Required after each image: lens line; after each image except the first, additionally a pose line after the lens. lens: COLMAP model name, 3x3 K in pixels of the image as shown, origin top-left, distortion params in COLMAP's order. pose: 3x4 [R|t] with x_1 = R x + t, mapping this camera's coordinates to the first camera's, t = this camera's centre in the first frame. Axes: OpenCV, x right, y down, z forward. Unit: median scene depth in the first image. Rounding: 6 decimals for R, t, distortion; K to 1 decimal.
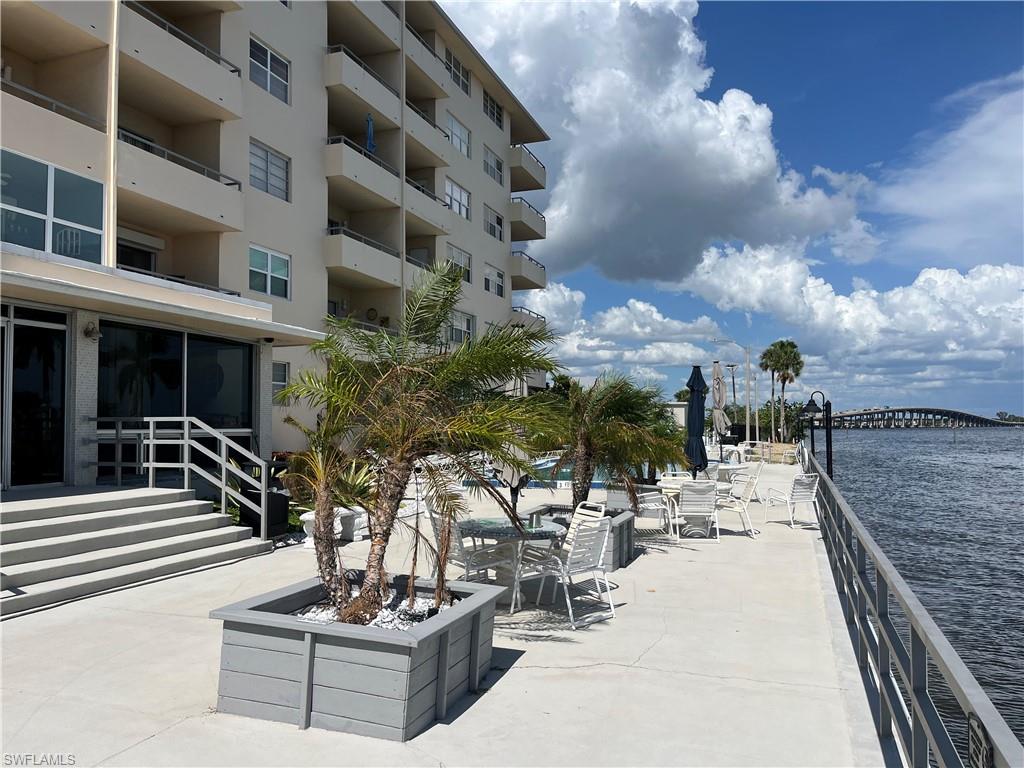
lens RADIAL K [[789.7, 0, 514.3], [0, 789.7, 383.2], [0, 0, 1]] dist [0.052601, -0.067130]
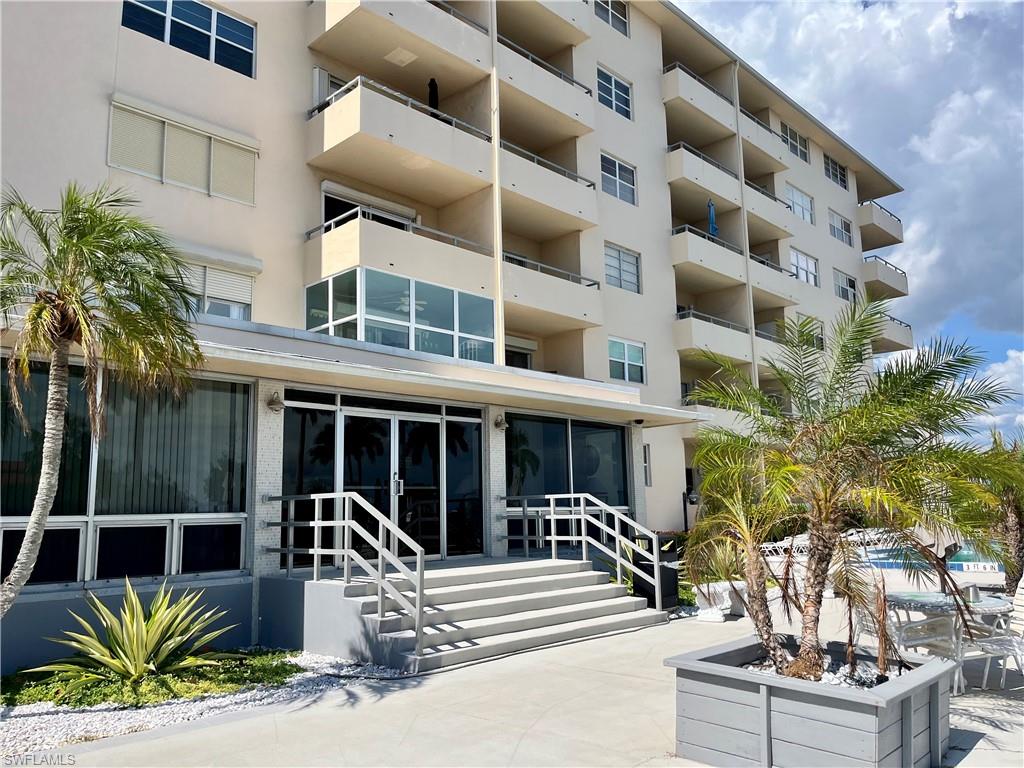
lens RADIAL K [[789.7, 0, 495.8], [0, 789.7, 385.5], [0, 0, 1]] dist [0.052601, -0.067130]
pose [[0.905680, -0.085688, -0.415213, -0.096495], [0.042004, 0.992679, -0.113241, 0.023769], [0.421877, 0.085119, 0.902649, -0.111639]]
